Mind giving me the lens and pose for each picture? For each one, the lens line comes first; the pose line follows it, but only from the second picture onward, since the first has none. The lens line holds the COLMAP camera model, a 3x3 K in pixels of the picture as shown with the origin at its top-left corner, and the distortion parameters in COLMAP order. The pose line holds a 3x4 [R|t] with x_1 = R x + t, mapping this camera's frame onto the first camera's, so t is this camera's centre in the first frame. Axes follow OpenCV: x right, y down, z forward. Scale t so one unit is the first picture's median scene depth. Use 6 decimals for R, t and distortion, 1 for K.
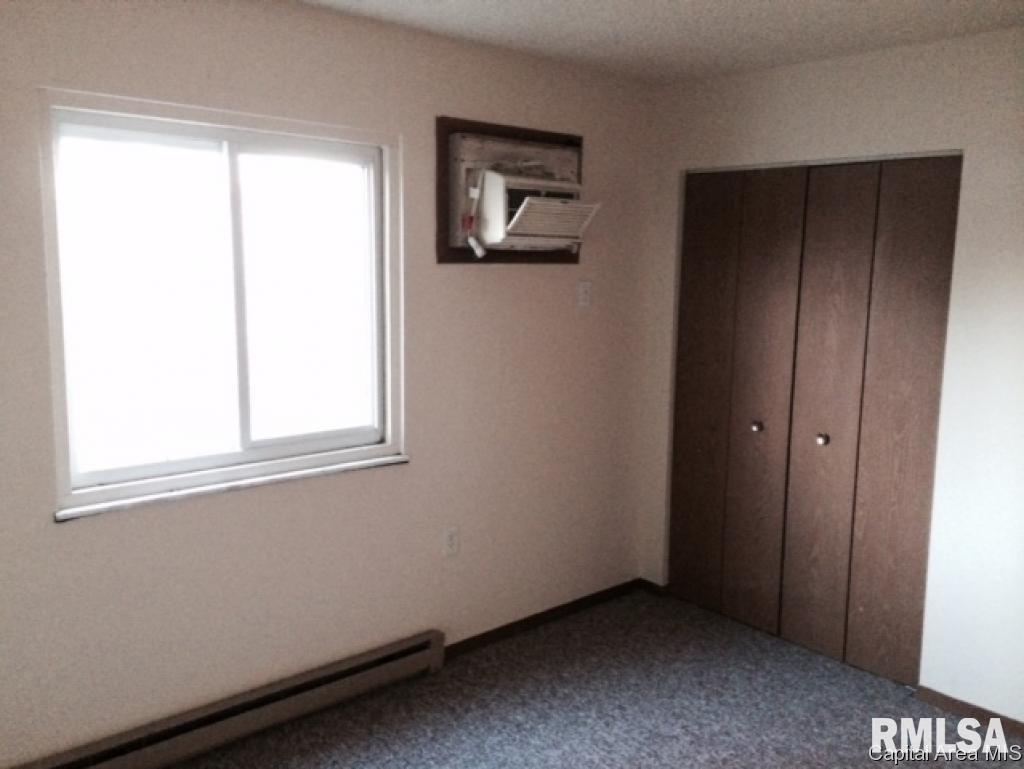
lens RADIAL K [[893.6, 0, 512.0], [0, 893.6, 384.5], [0, 0, 1]] dist [0.013985, -0.006426]
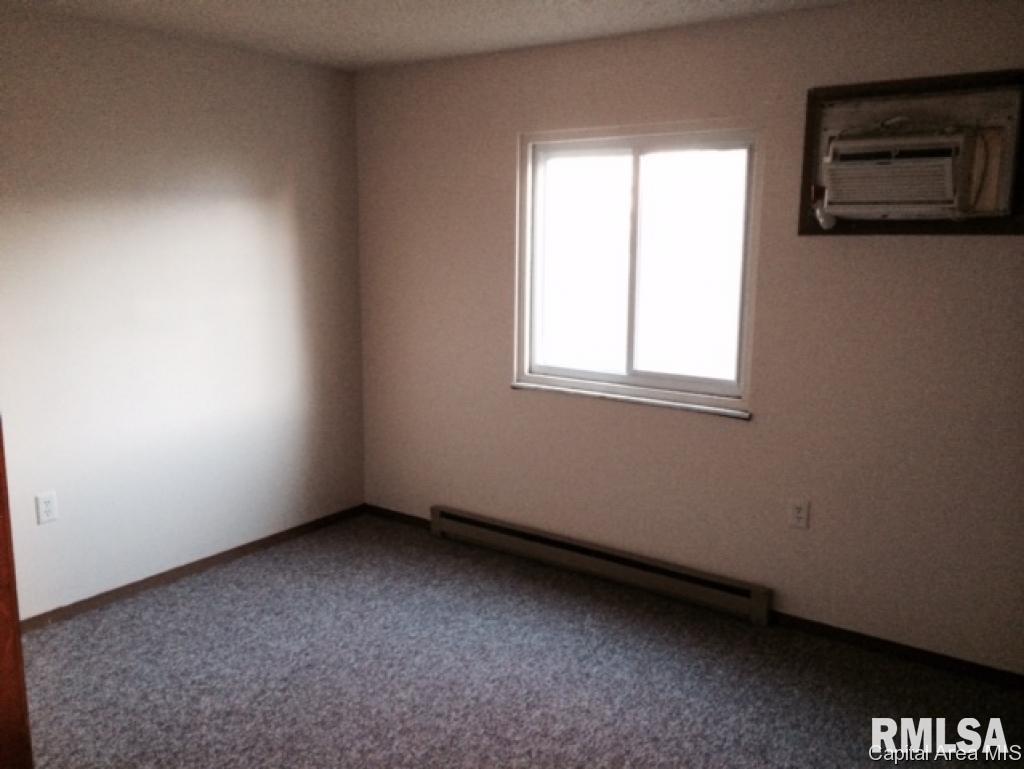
lens RADIAL K [[968.3, 0, 511.9], [0, 968.3, 418.6], [0, 0, 1]] dist [-0.003394, -0.013792]
pose [[0.138223, 0.173992, -0.974998, 0.997699], [-0.134963, 0.978573, 0.155497, -0.059117], [0.981162, 0.110096, 0.158744, 0.533623]]
